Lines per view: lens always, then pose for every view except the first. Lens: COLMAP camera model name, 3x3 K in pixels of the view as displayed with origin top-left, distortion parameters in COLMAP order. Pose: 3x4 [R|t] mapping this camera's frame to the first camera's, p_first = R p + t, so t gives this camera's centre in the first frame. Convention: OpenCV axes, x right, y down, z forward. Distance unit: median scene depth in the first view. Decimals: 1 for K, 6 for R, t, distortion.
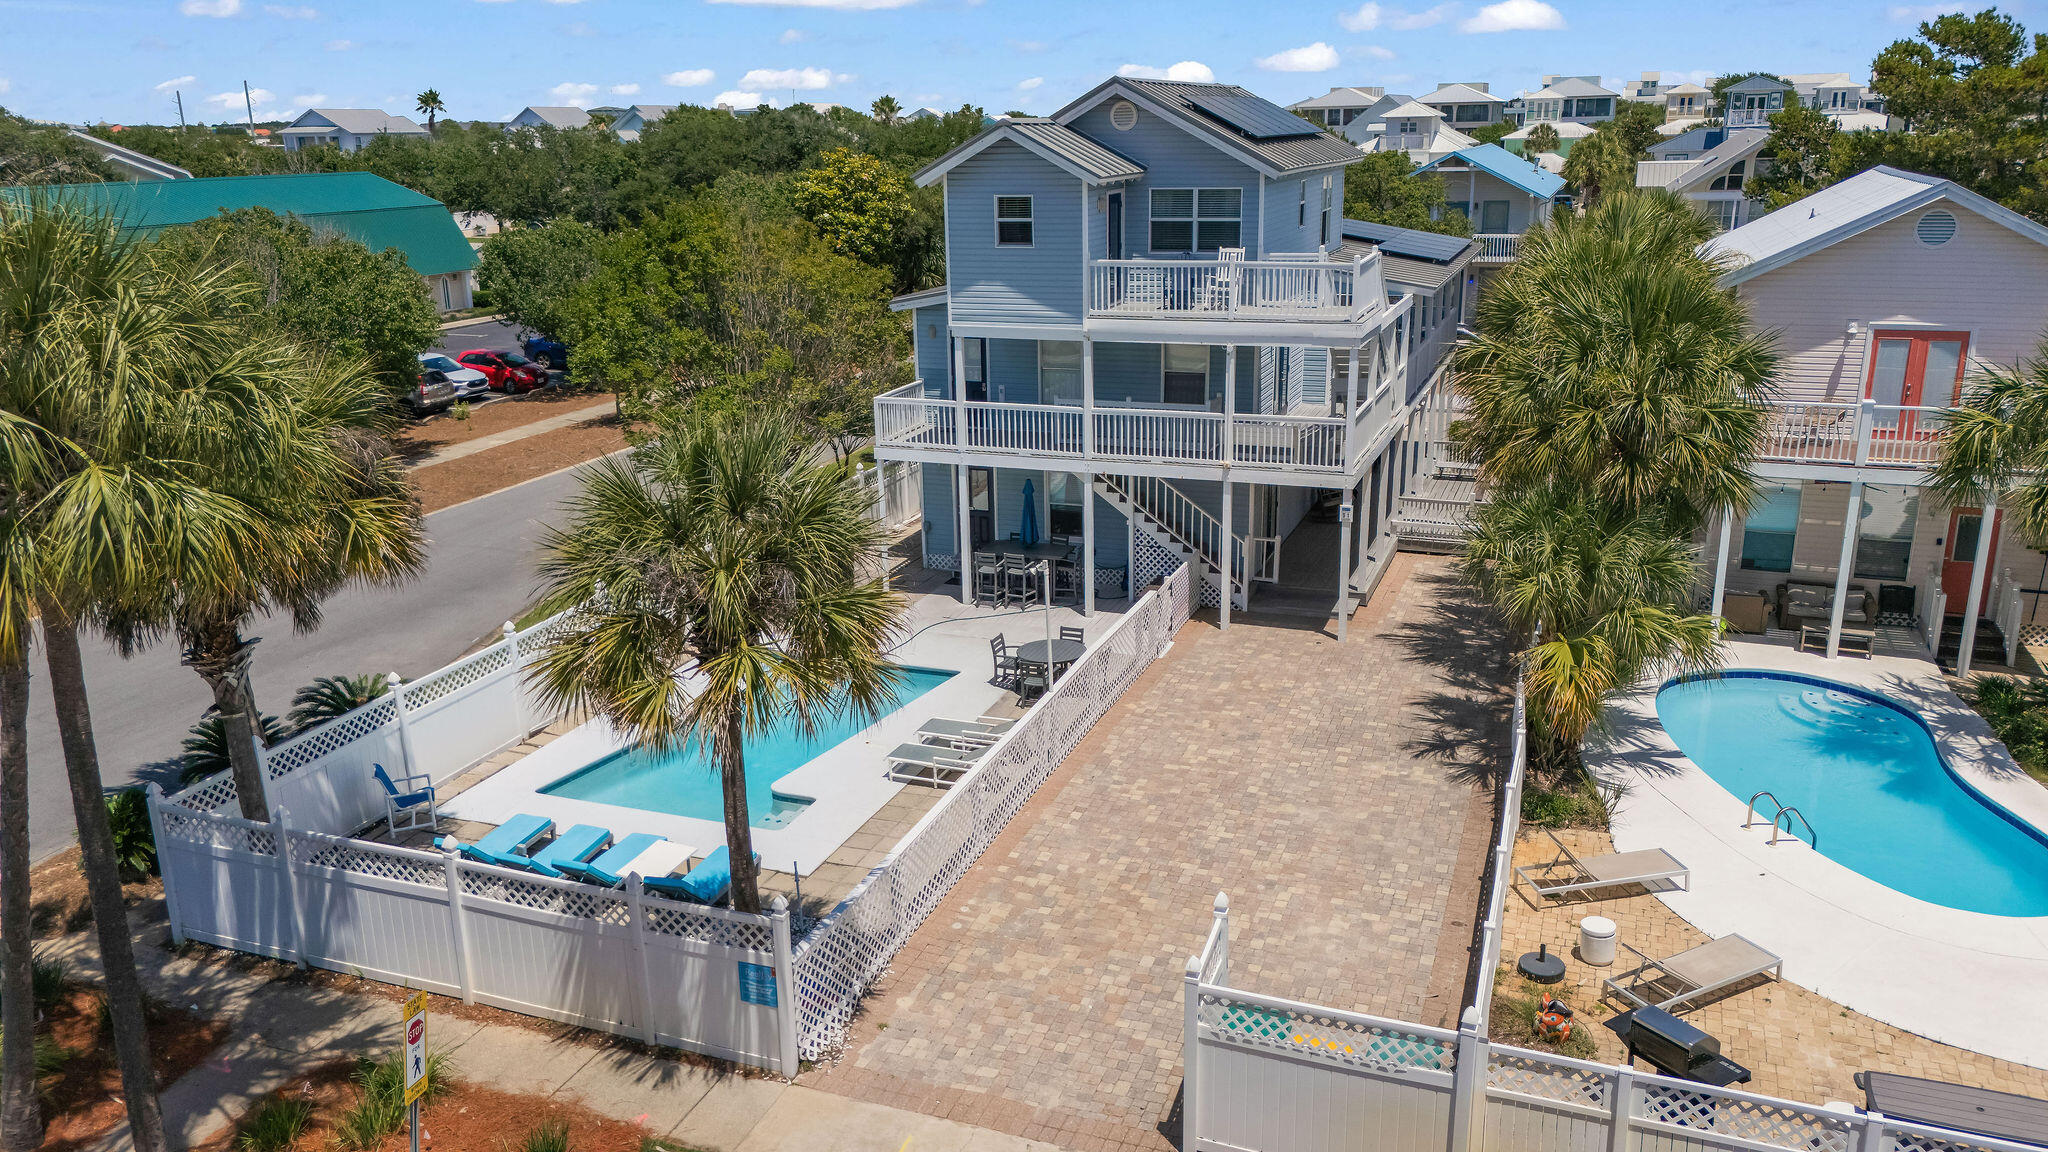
lens RADIAL K [[1474.7, 0, 1024.0], [0, 1474.7, 576.0], [0, 0, 1]] dist [0.077987, -0.001331]
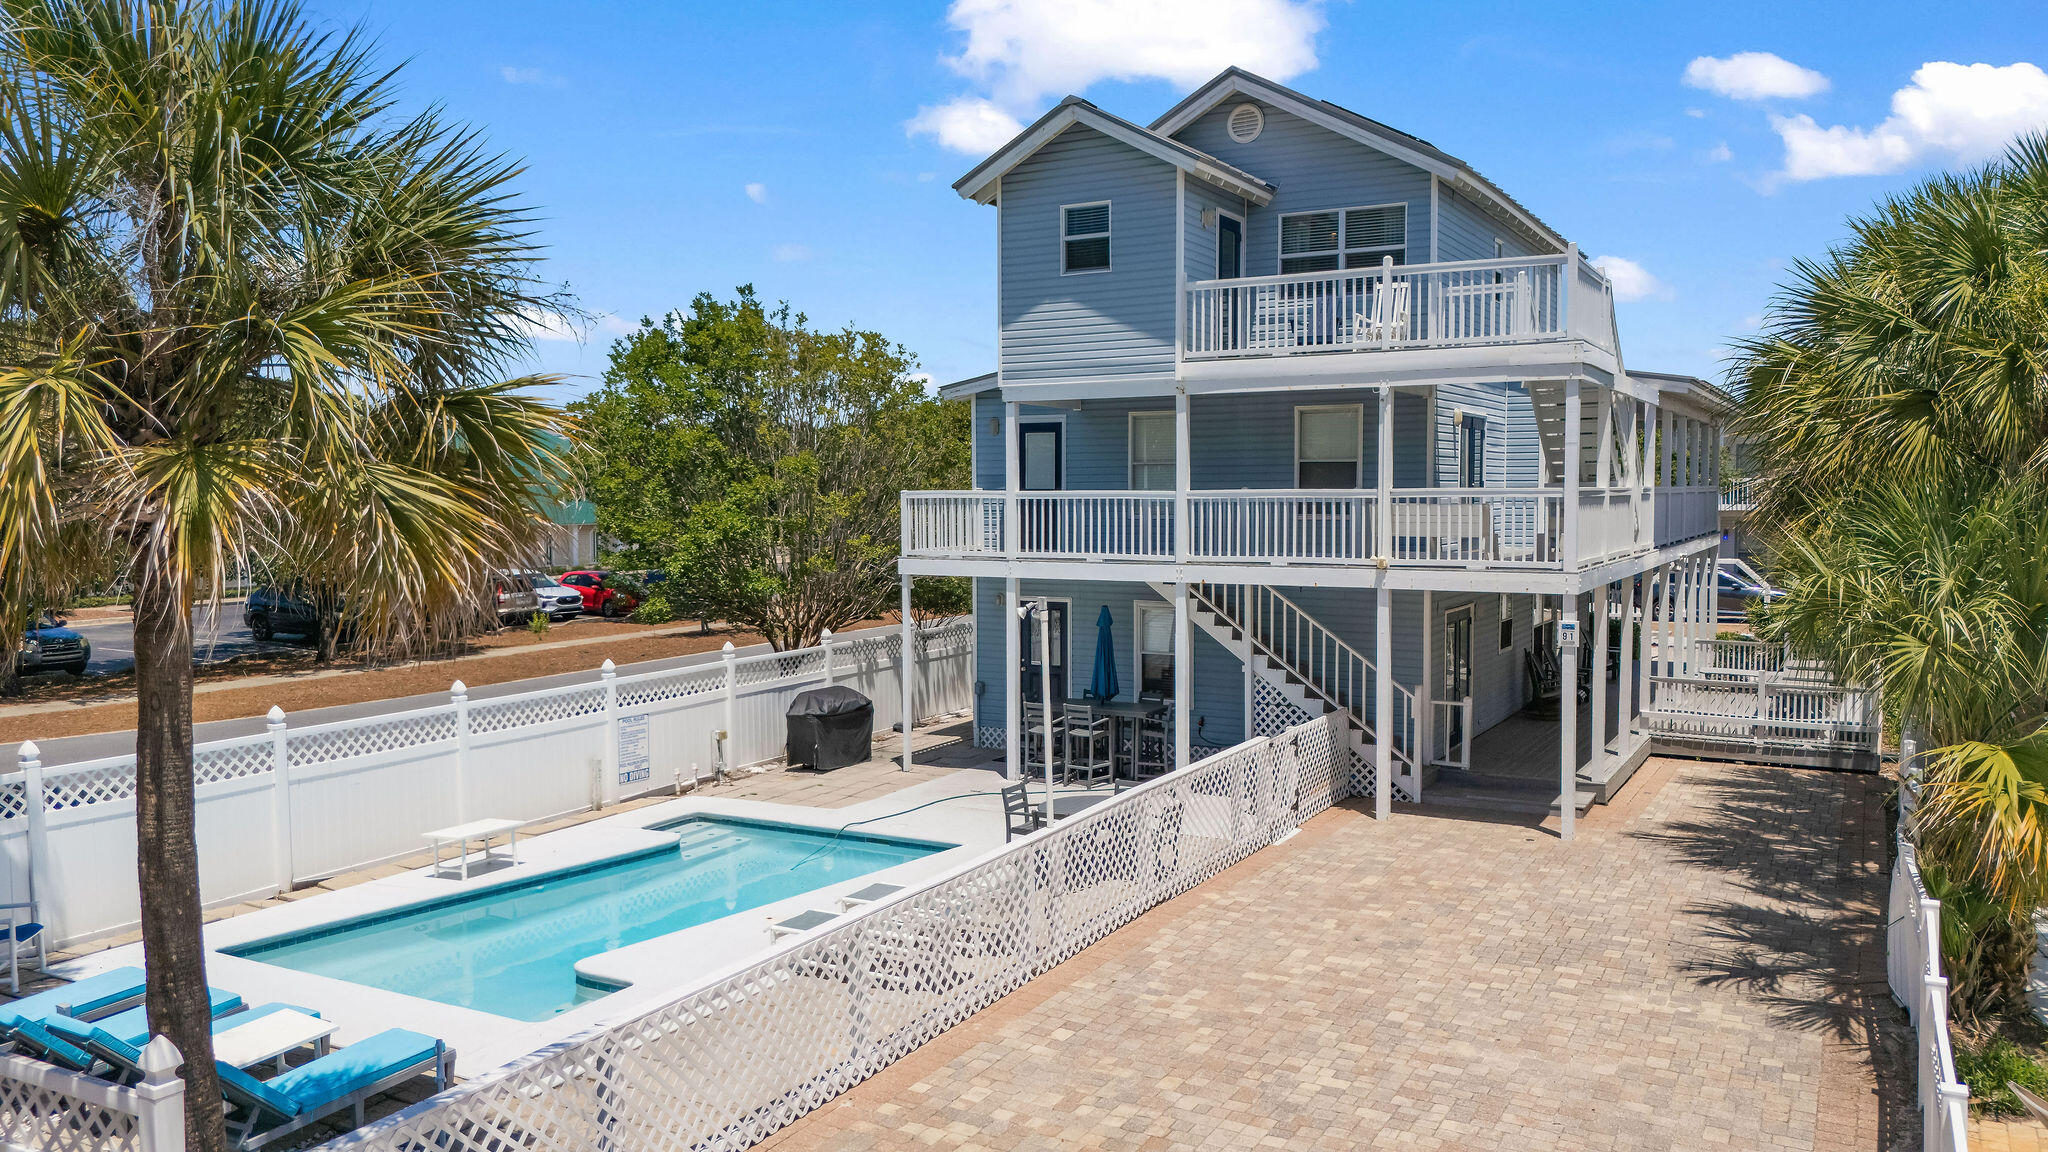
lens RADIAL K [[1498.8, 0, 1024.0], [0, 1498.8, 576.0], [0, 0, 1]] dist [0.036734, -0.027611]
pose [[0.989493, 0.022322, -0.142849, 0.074799], [-0.054294, 0.973068, -0.224033, 0.094067], [0.134000, 0.229435, 0.964056, 0.323442]]
